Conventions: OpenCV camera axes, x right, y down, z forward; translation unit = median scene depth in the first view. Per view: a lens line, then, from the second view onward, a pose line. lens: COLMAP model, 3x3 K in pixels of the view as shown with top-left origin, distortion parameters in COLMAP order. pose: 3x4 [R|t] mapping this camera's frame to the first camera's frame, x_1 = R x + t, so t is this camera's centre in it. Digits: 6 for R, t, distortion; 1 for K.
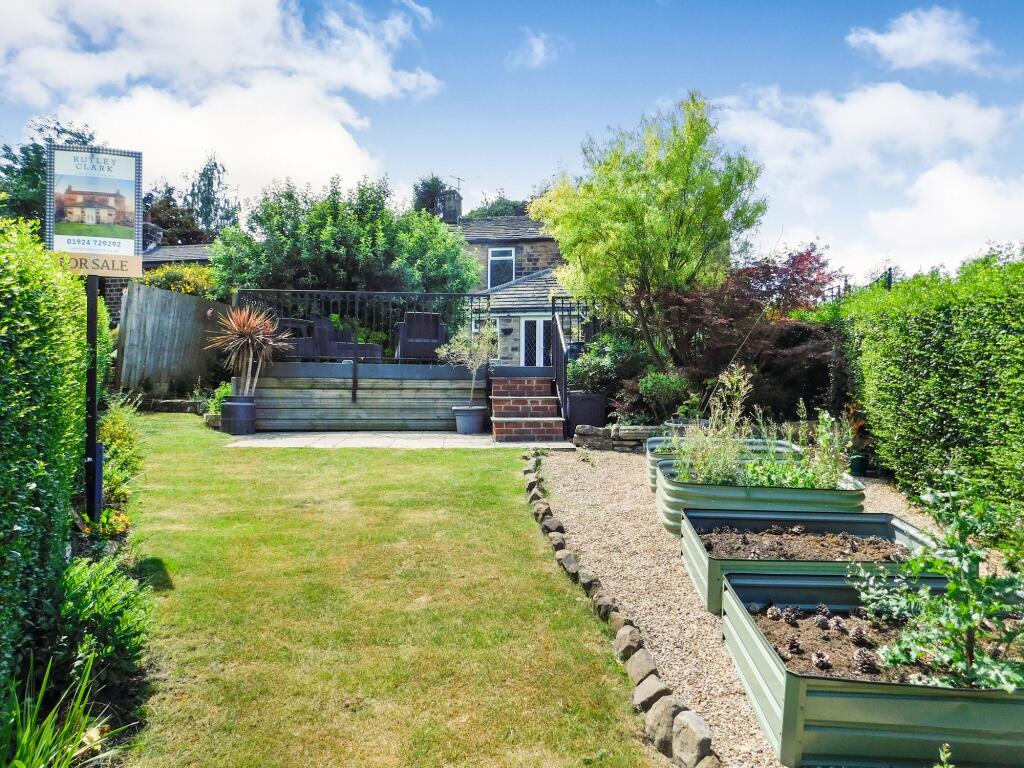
lens RADIAL K [[696.7, 0, 517.9], [0, 696.7, 384.6], [0, 0, 1]] dist [-0.011556, -0.002165]
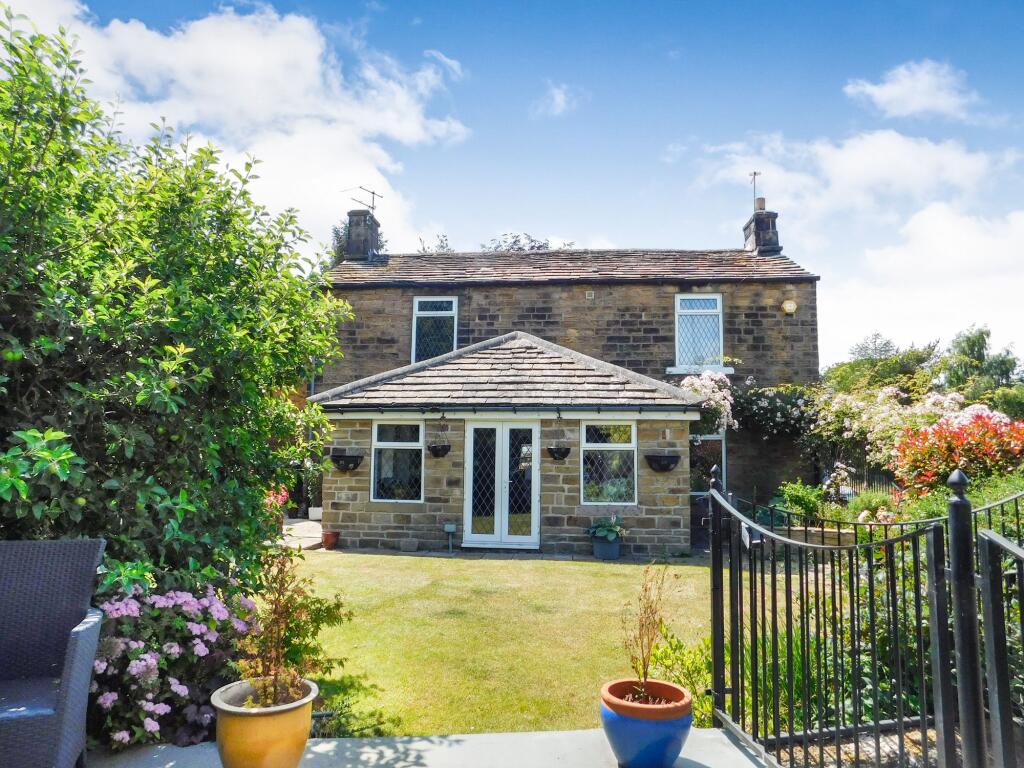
lens RADIAL K [[696.7, 0, 508.9], [0, 696.7, 383.1], [0, 0, 1]] dist [-0.011556, -0.002165]
pose [[0.997520, 0.017752, 0.068104, -0.000028], [-0.010853, 0.994892, -0.100361, -0.062240], [-0.069537, 0.099373, 0.992618, 0.405374]]
